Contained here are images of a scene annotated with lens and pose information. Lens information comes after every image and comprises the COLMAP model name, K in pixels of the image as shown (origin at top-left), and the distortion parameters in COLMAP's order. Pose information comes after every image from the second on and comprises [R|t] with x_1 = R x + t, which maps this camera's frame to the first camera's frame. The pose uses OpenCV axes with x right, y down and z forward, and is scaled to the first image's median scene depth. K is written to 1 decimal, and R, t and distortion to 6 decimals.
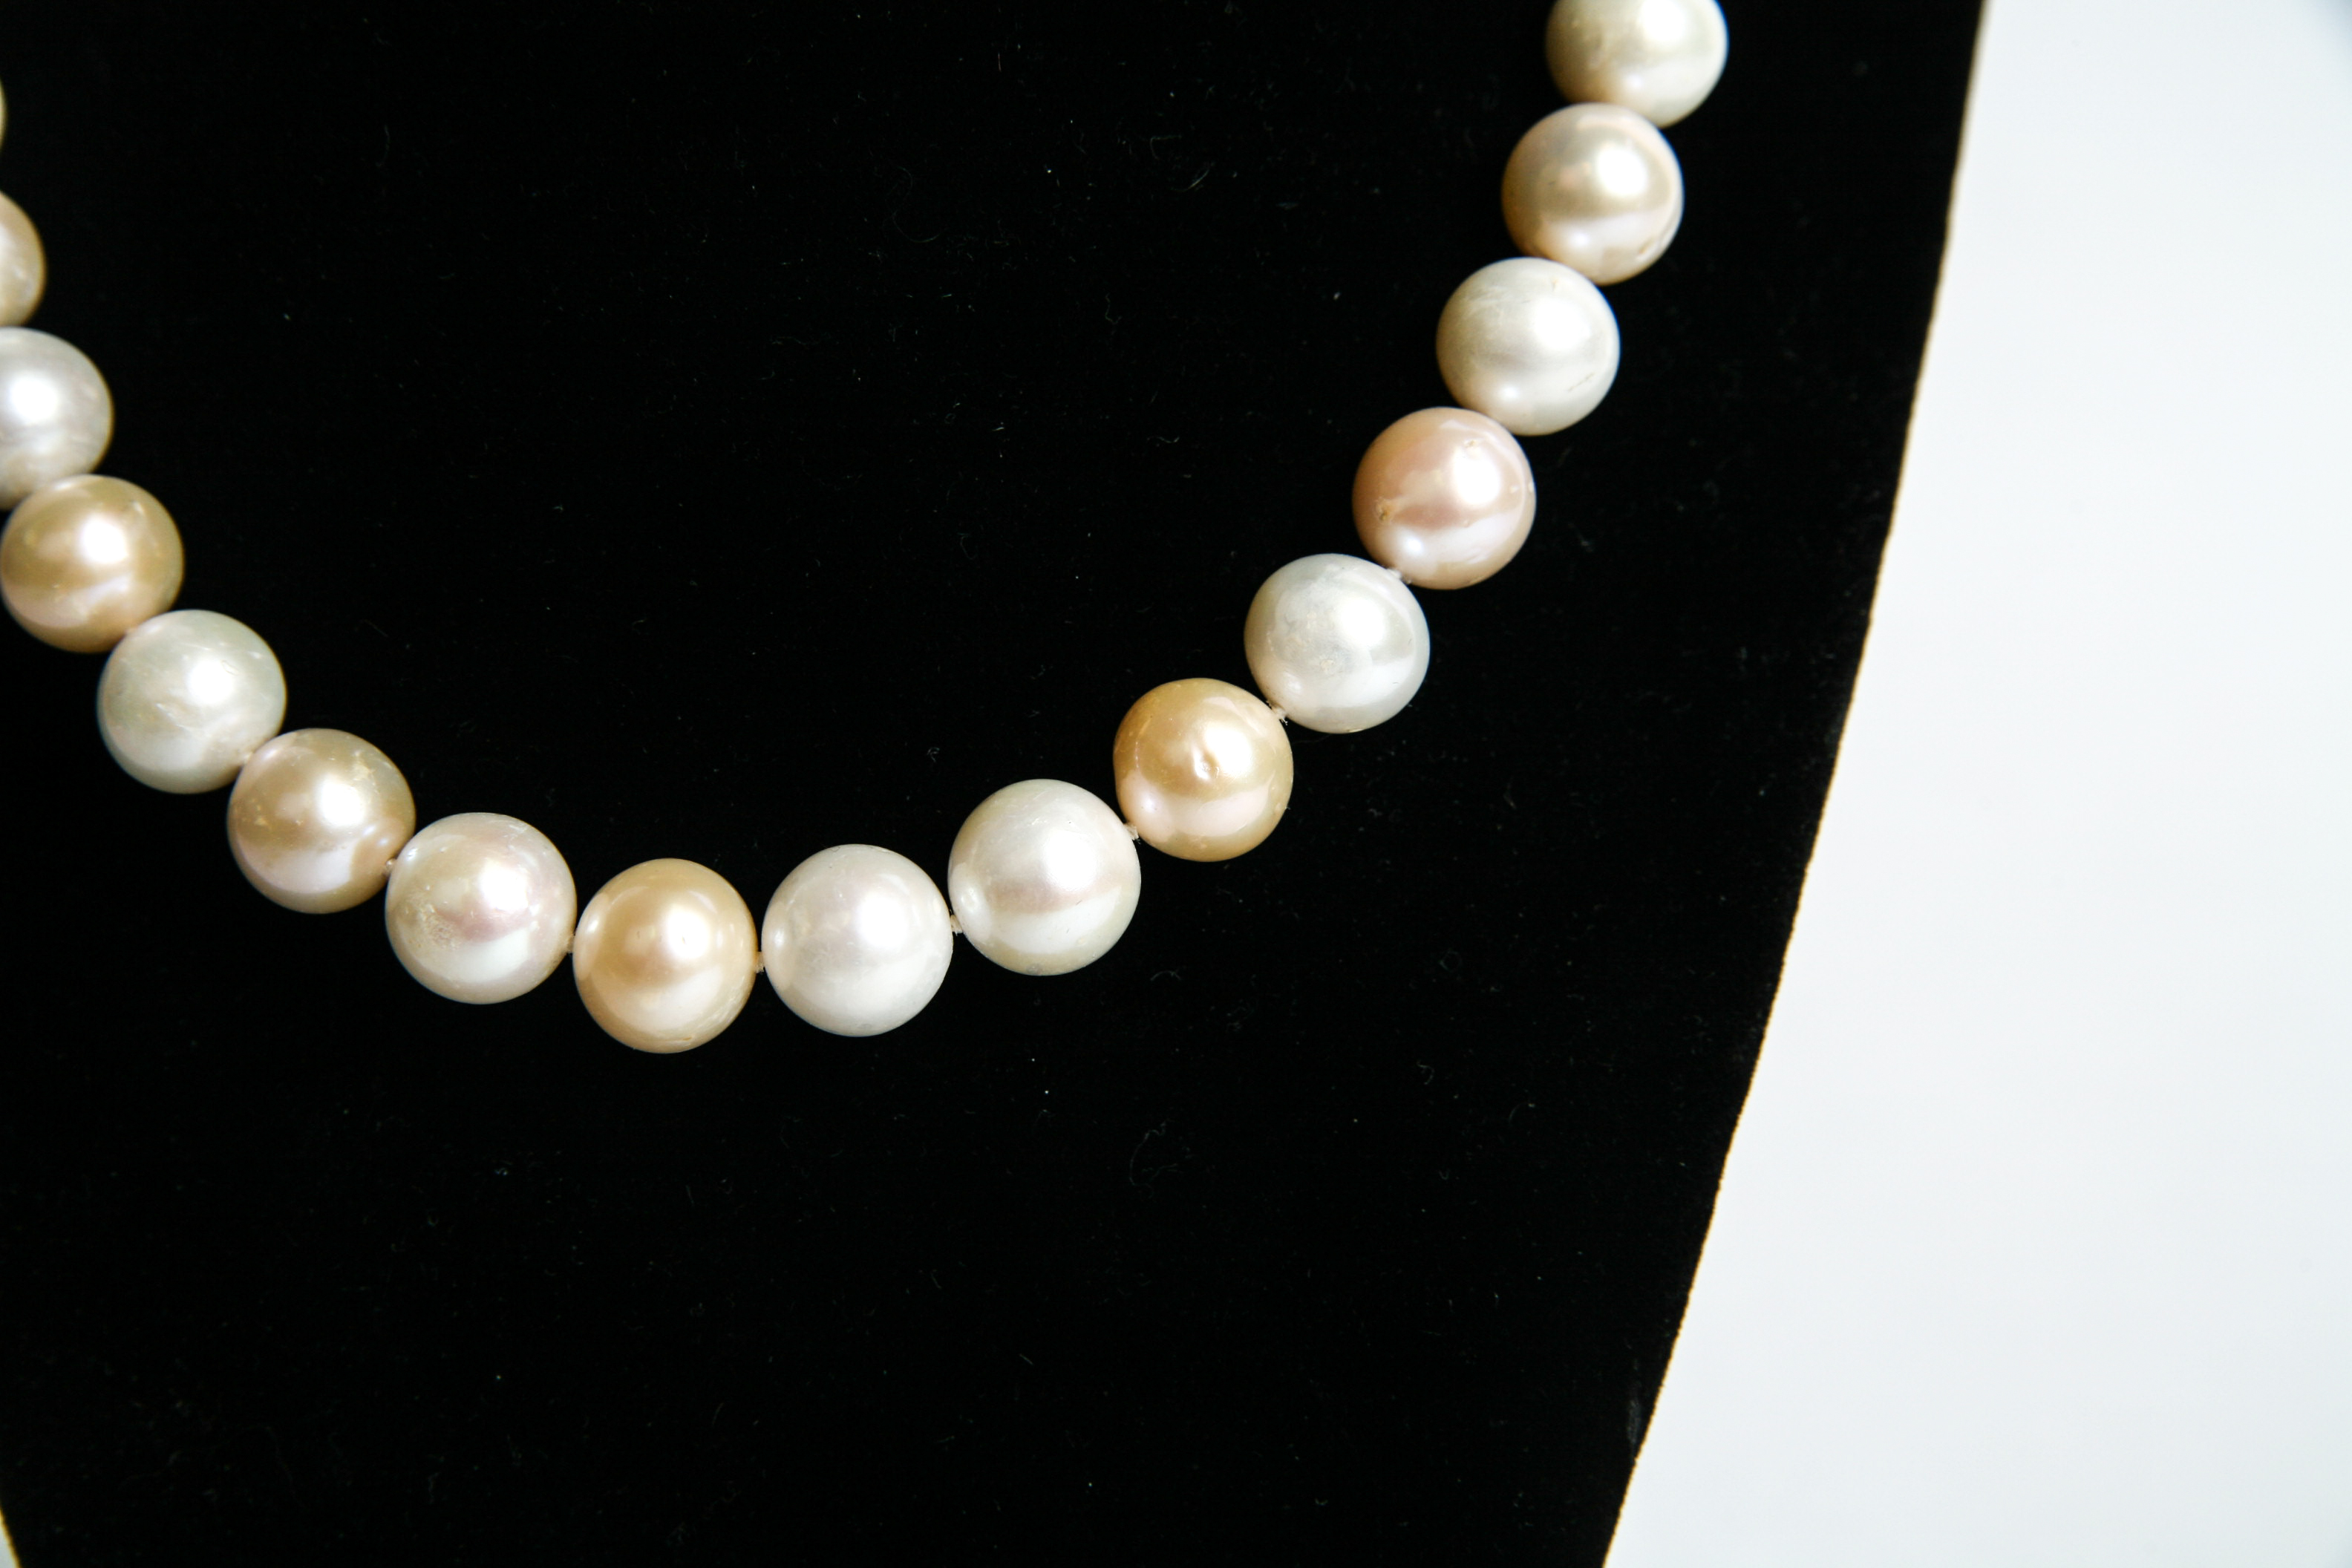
lens RADIAL K [[4910.0, 0, 1166.9], [0, 4910.0, 790.2], [0, 0, 1]] dist [-0.035792, 0.000000]
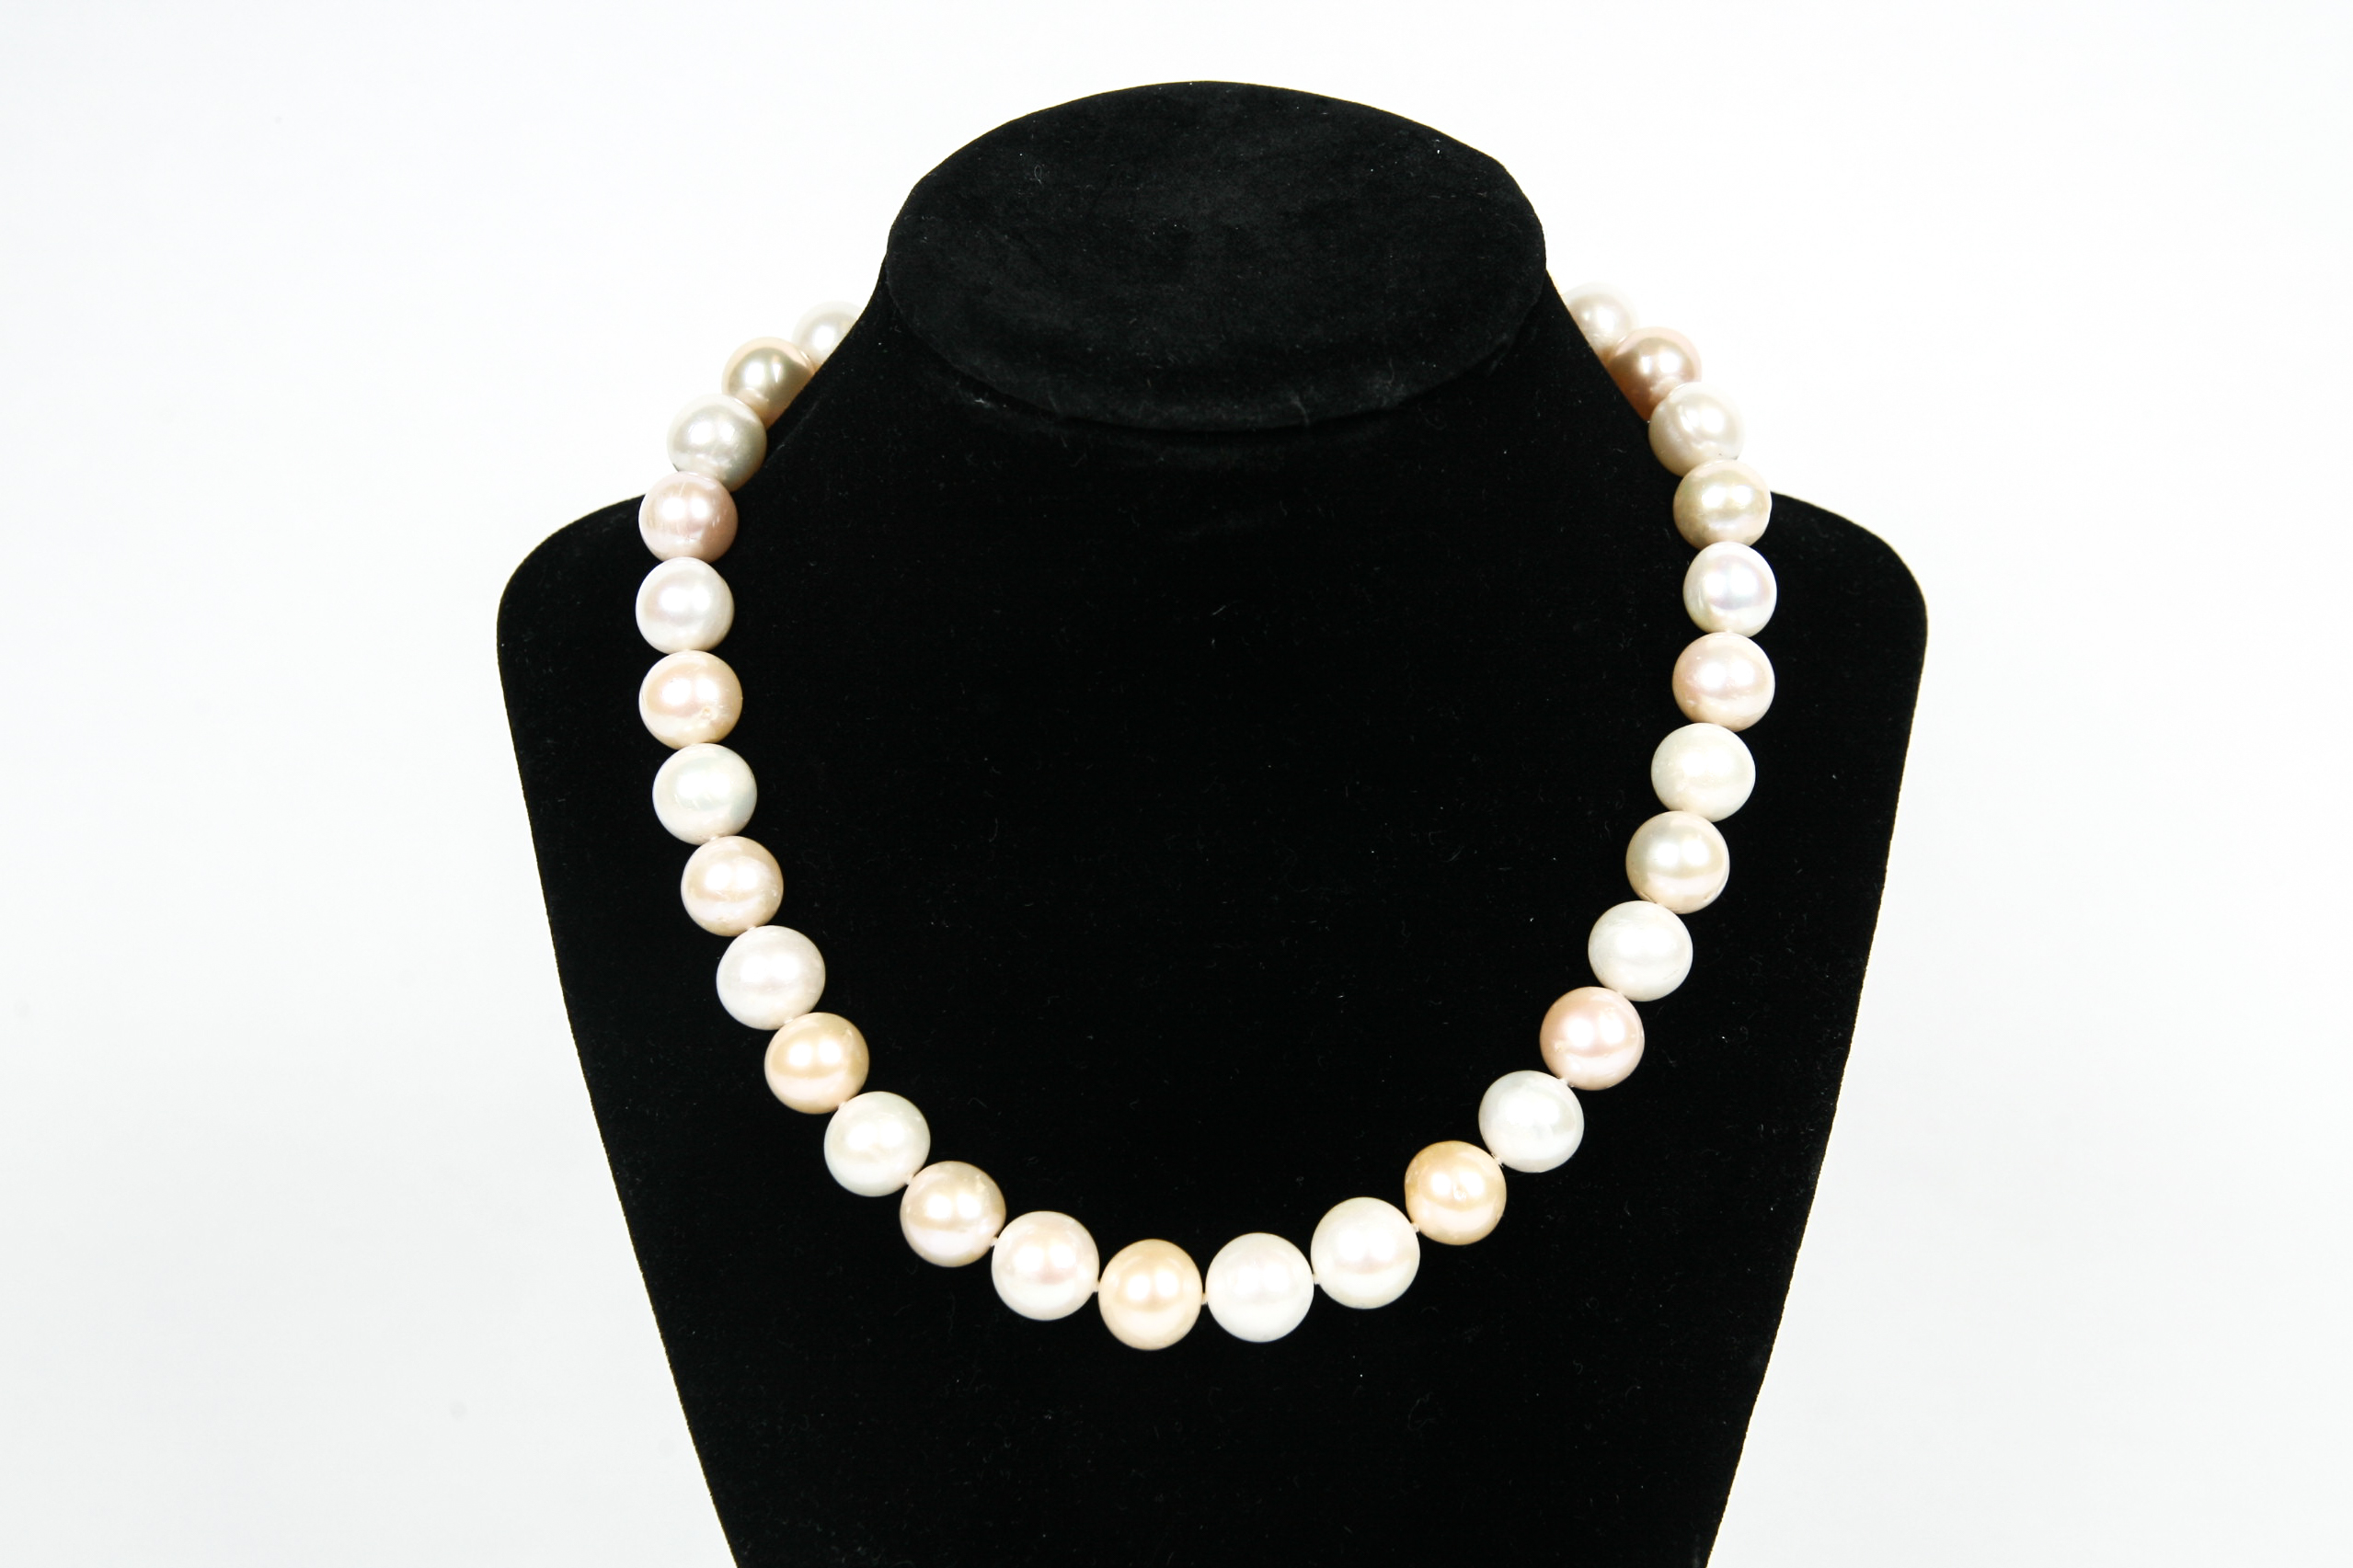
lens RADIAL K [[5408.1, 0, 1183.6], [0, 5408.1, 775.8], [0, 0, 1]] dist [-0.013644, 0.000000]
pose [[0.999780, 0.016322, 0.013178, -0.116358], [-0.015583, 0.998399, -0.054382, -0.045980], [-0.014044, 0.054164, 0.998433, -0.929379]]
